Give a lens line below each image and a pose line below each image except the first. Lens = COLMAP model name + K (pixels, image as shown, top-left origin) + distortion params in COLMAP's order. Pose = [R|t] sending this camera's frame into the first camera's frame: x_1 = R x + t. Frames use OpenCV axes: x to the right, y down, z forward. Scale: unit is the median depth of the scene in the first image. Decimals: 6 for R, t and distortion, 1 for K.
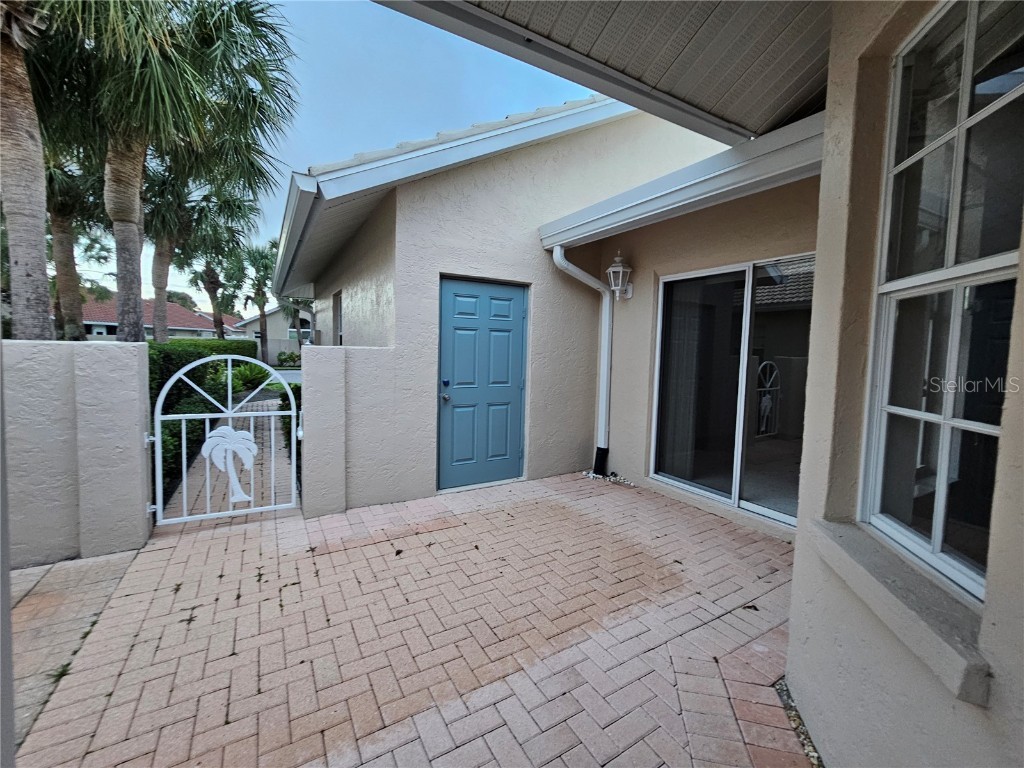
lens RADIAL K [[419.0, 0, 513.3], [0, 419.0, 377.4], [0, 0, 1]] dist [-0.007593, 0.000438]
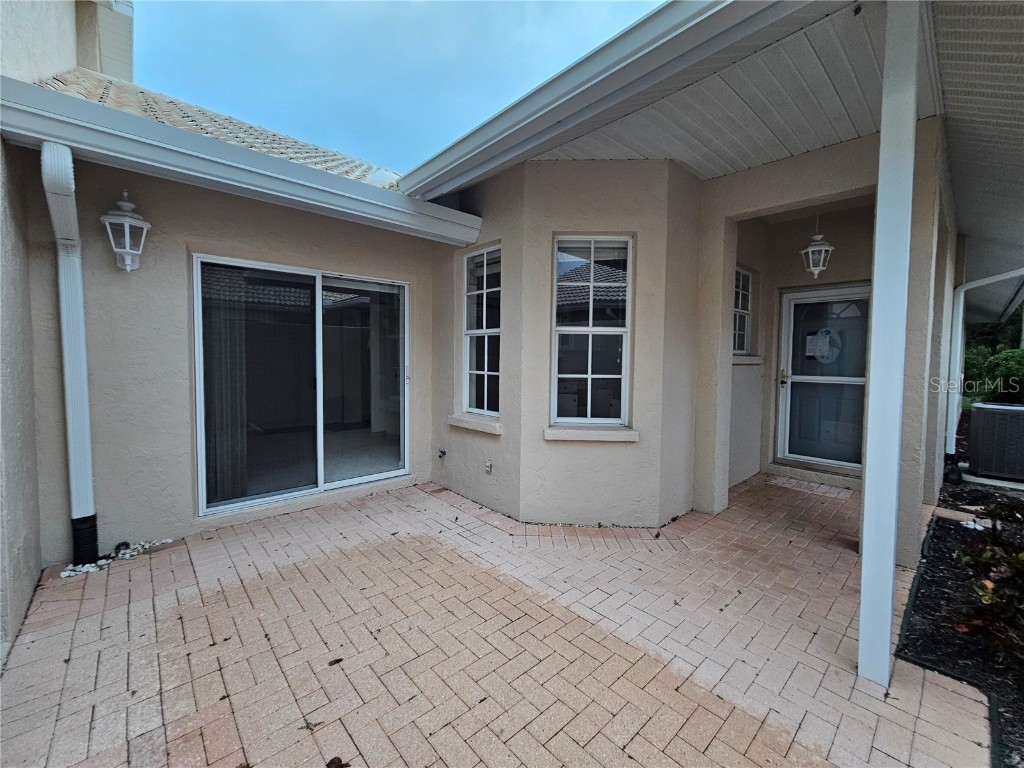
lens RADIAL K [[419.0, 0, 514.5], [0, 419.0, 379.6], [0, 0, 1]] dist [-0.007593, 0.000438]
pose [[-0.199151, -0.082422, 0.976497, -0.656729], [0.049849, 0.994315, 0.094092, -0.067018], [-0.978700, 0.067416, -0.193910, 0.736852]]
